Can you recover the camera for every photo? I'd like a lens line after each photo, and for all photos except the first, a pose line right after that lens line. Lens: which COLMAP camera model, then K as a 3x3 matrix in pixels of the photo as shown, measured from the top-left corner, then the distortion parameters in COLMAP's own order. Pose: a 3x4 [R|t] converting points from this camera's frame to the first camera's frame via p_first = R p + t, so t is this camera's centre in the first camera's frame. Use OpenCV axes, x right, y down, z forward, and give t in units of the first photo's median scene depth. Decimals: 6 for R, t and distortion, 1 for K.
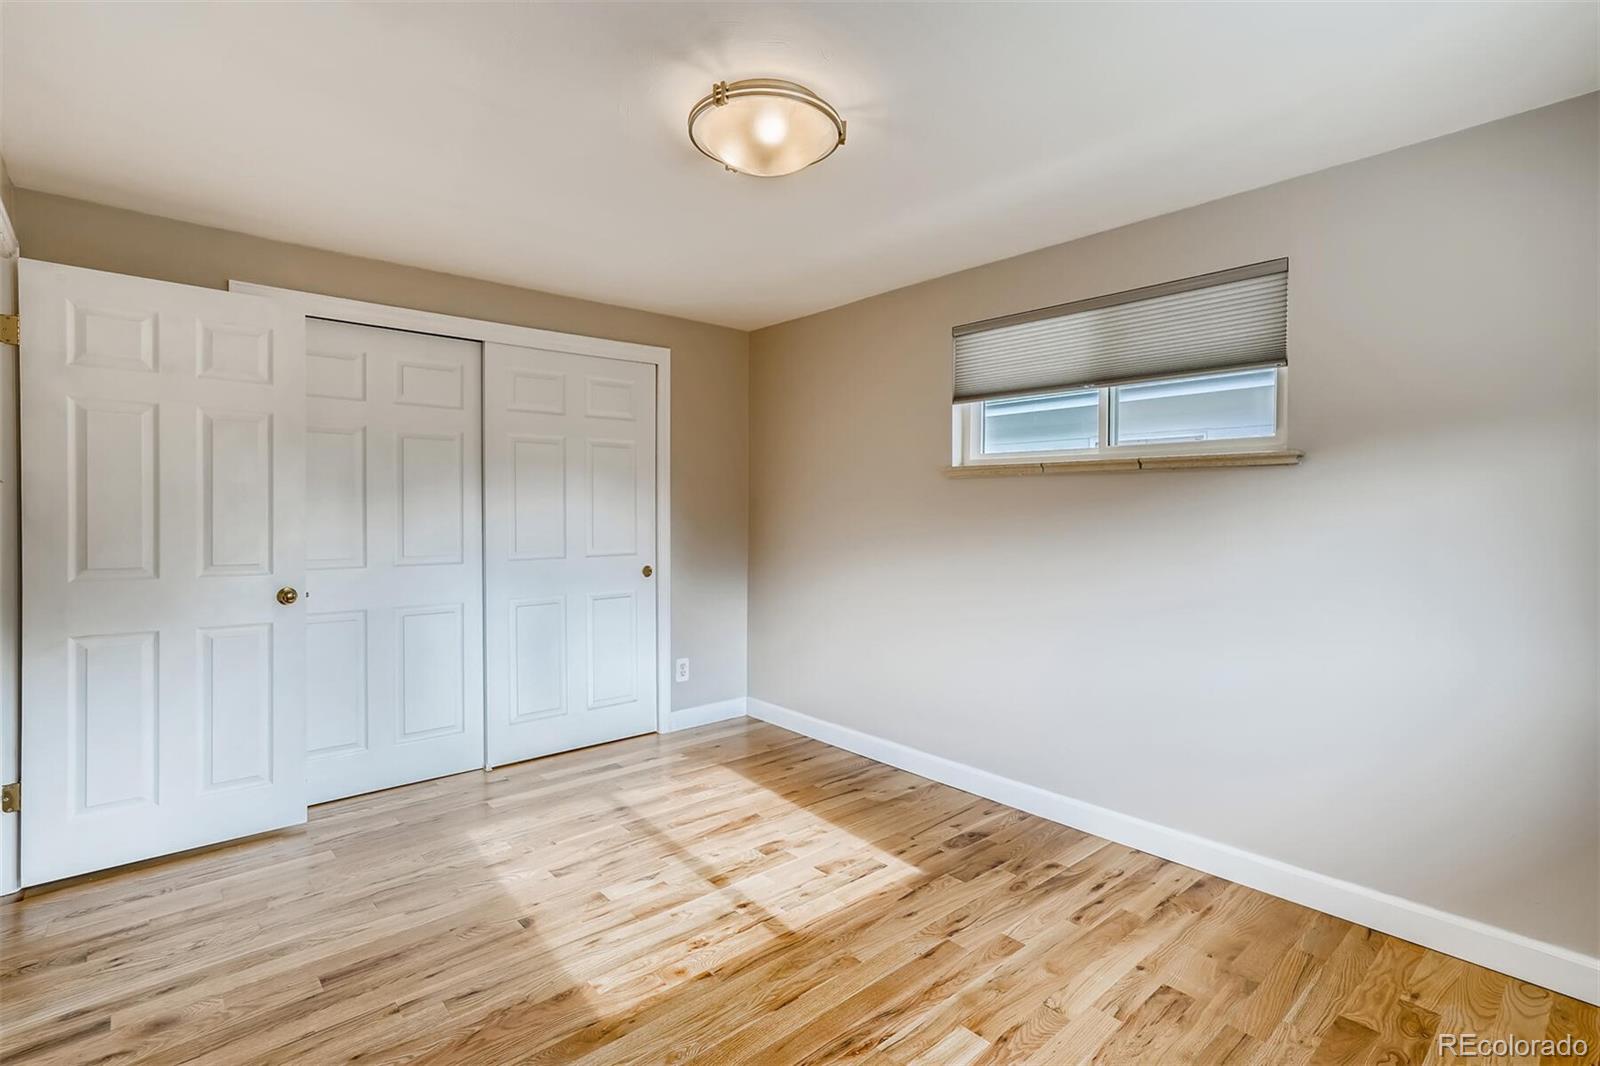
lens RADIAL K [[758.7, 0, 792.8], [0, 758.7, 521.1], [0, 0, 1]] dist [-0.017956, 0.019125]
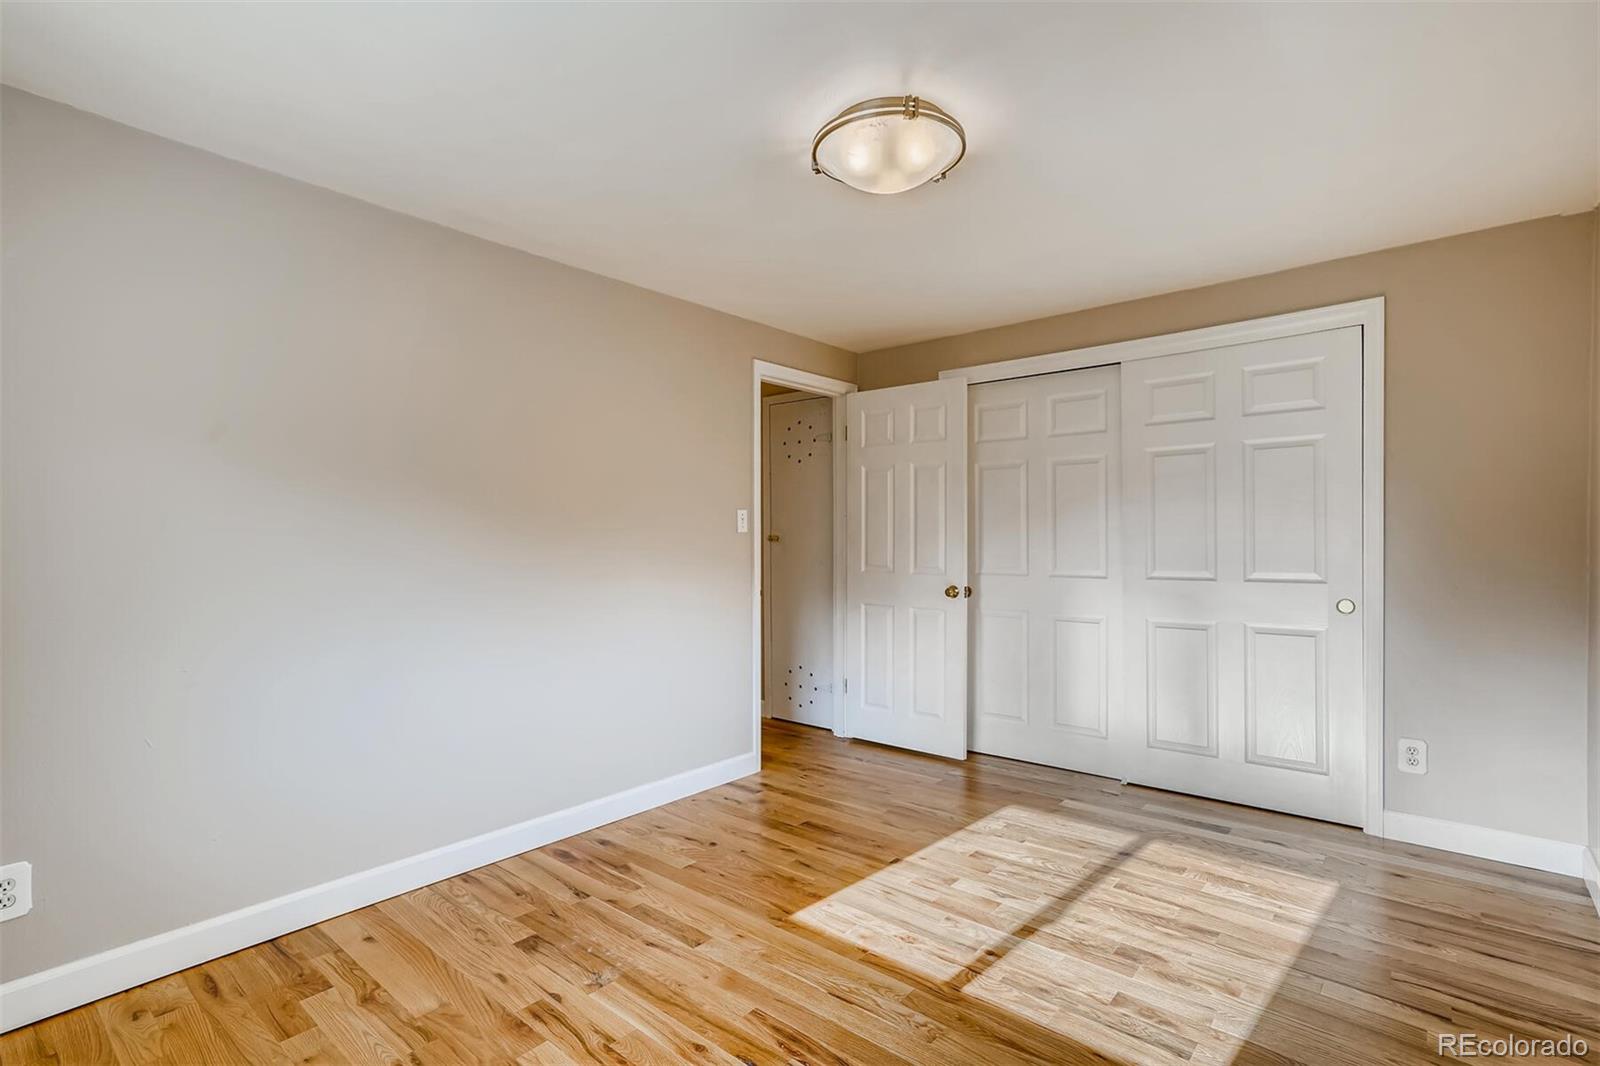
lens RADIAL K [[762.2, 0, 800.0], [0, 762.2, 533.0], [0, 0, 1]] dist [-0.023208, 0.021251]
pose [[0.144650, -0.005881, -0.989465, 0.712793], [-0.006321, 0.999956, -0.006868, 0.004261], [0.989463, 0.007248, 0.144606, 0.552614]]
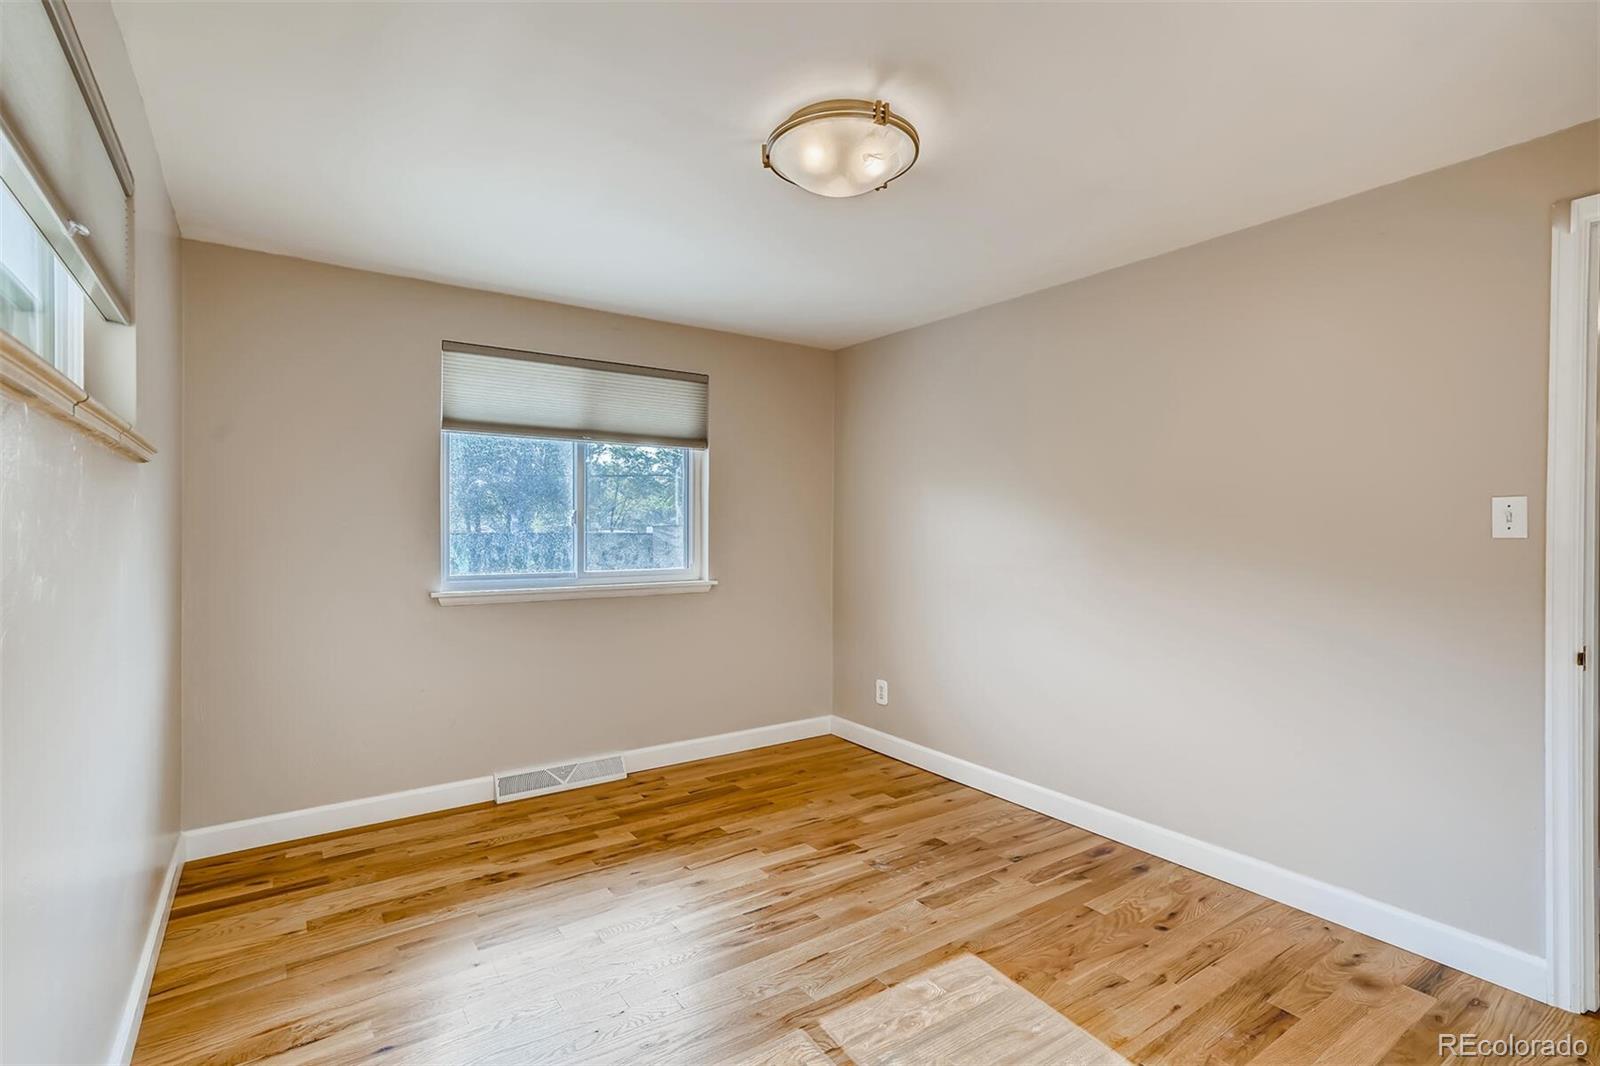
lens RADIAL K [[758.7, 0, 792.8], [0, 758.7, 521.1], [0, 0, 1]] dist [-0.017956, 0.019125]
pose [[-0.992868, -0.006711, 0.119029, -0.072135], [-0.007091, 0.999971, -0.002768, -0.016451], [-0.119007, -0.003592, -0.992887, 1.505989]]
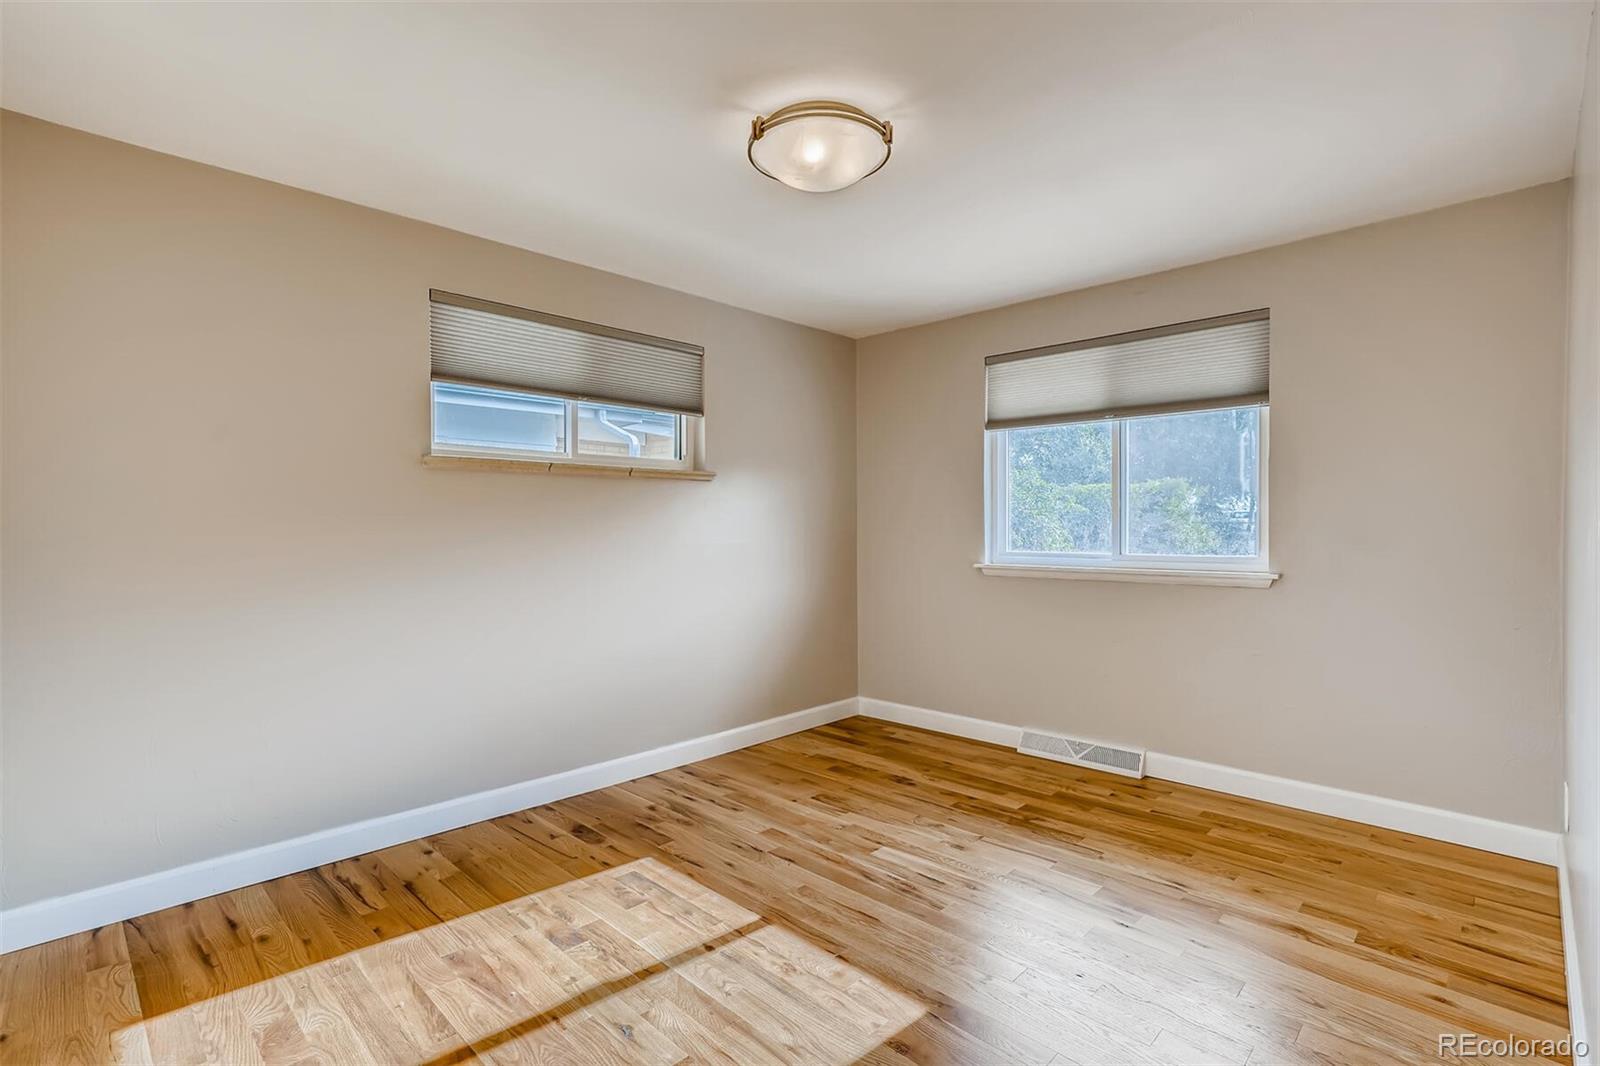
lens RADIAL K [[758.7, 0, 792.8], [0, 758.7, 521.1], [0, 0, 1]] dist [-0.017956, 0.019125]
pose [[-0.067741, -0.003575, 0.997697, -0.836445], [0.012852, 0.999907, 0.004455, 0.003372], [-0.997620, 0.013124, -0.067689, 0.835210]]
